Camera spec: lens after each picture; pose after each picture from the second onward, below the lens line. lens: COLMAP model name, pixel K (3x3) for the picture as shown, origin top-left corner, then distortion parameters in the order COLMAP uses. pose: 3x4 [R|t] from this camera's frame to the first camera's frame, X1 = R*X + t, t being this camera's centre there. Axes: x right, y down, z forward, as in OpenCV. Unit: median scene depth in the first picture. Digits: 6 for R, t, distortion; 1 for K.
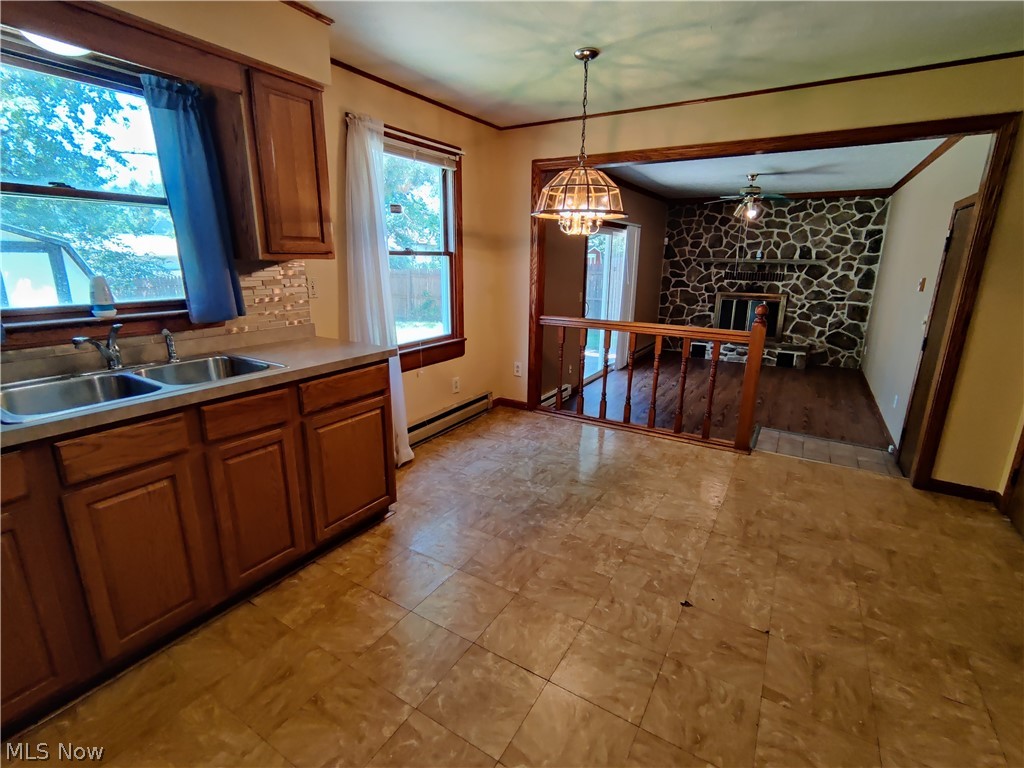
lens RADIAL K [[479.5, 0, 513.6], [0, 479.5, 379.8], [0, 0, 1]] dist [-0.000978, 0.000697]
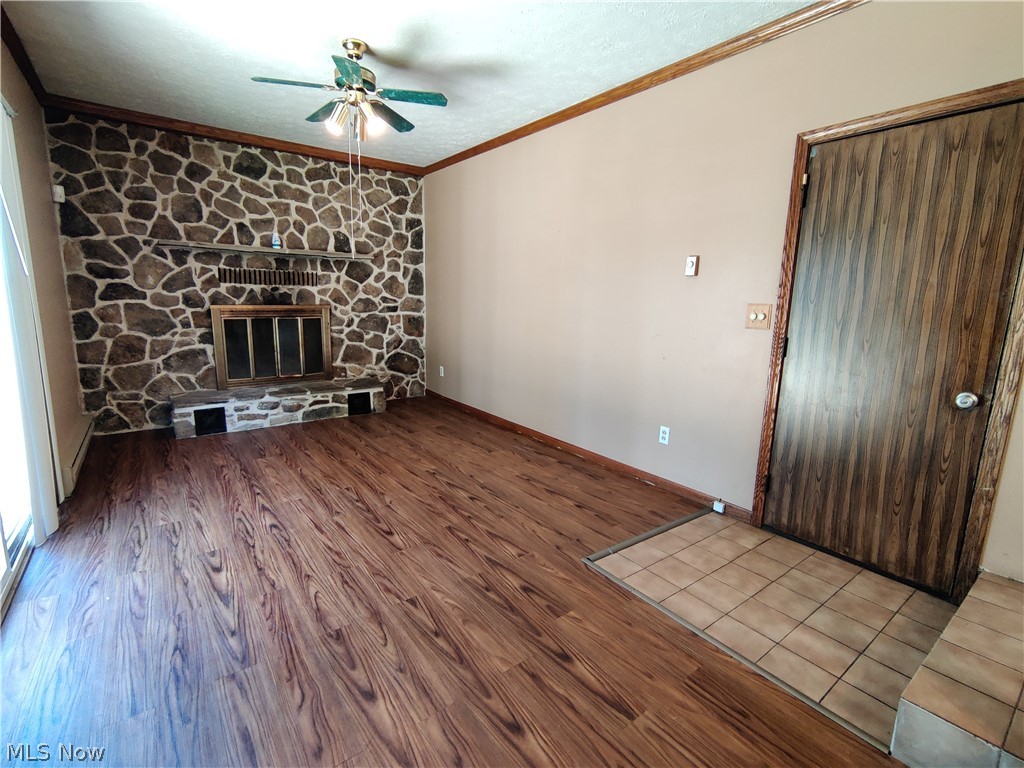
lens RADIAL K [[479.5, 0, 513.0], [0, 479.5, 378.8], [0, 0, 1]] dist [-0.000978, 0.000697]
pose [[0.372560, -0.160325, 0.914054, 0.053071], [0.213656, 0.973322, 0.083636, -0.083356], [-0.903078, 0.164134, 0.396875, 0.541487]]
